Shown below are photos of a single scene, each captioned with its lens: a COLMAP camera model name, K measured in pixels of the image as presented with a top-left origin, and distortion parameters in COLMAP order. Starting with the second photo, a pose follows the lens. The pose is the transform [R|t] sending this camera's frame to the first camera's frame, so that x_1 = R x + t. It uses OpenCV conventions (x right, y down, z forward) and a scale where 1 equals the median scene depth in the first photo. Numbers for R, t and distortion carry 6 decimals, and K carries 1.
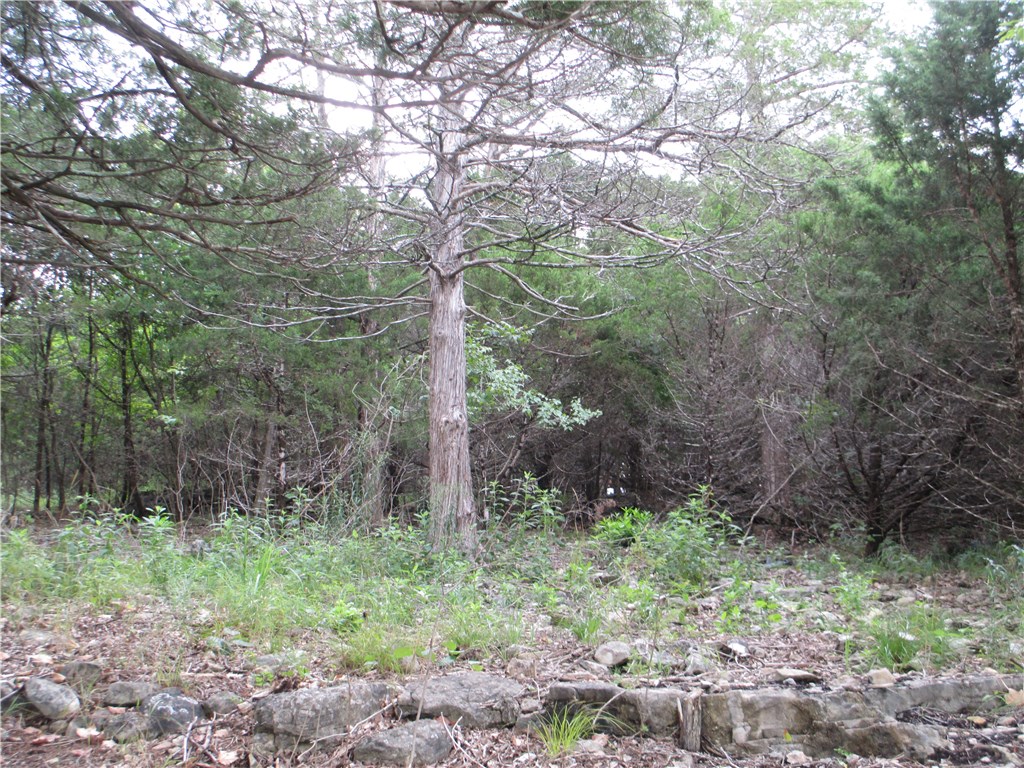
lens RADIAL K [[1395.1, 0, 509.2], [0, 1395.1, 376.5], [0, 0, 1]] dist [0.019651, 0.000000]
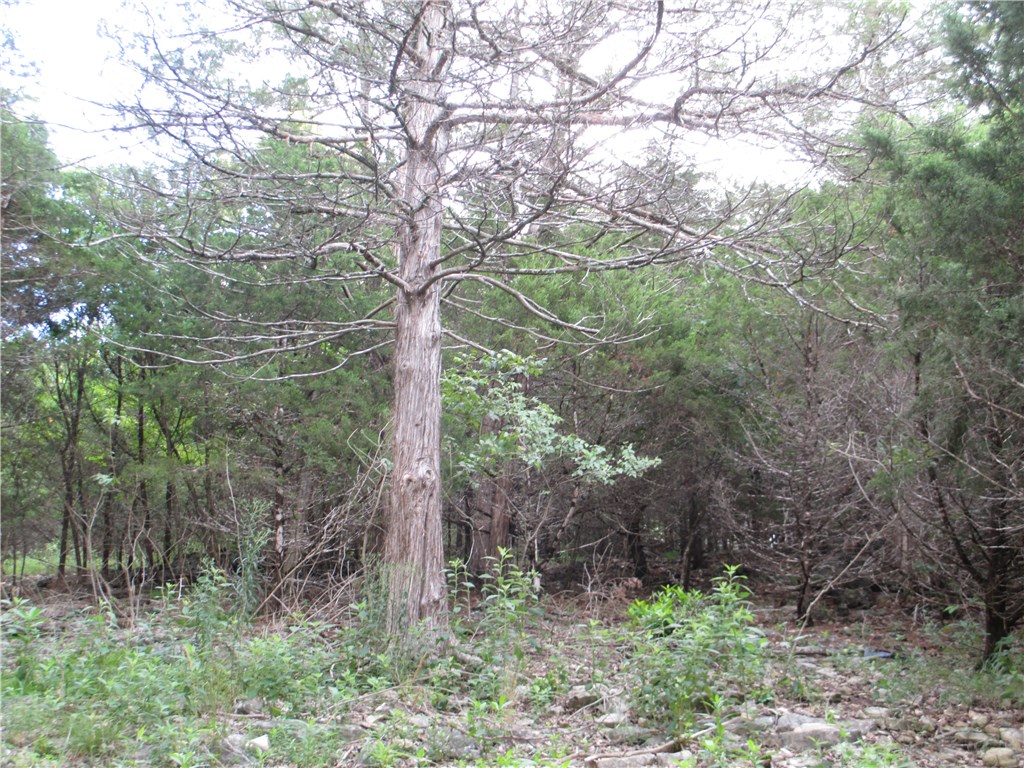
lens RADIAL K [[1395.1, 0, 513.8], [0, 1395.1, 388.9], [0, 0, 1]] dist [0.019651, 0.000000]
pose [[0.990532, -0.021794, -0.135542, 0.144322], [0.019208, 0.999608, -0.020359, -0.001403], [0.135932, 0.017563, 0.990562, 0.298420]]
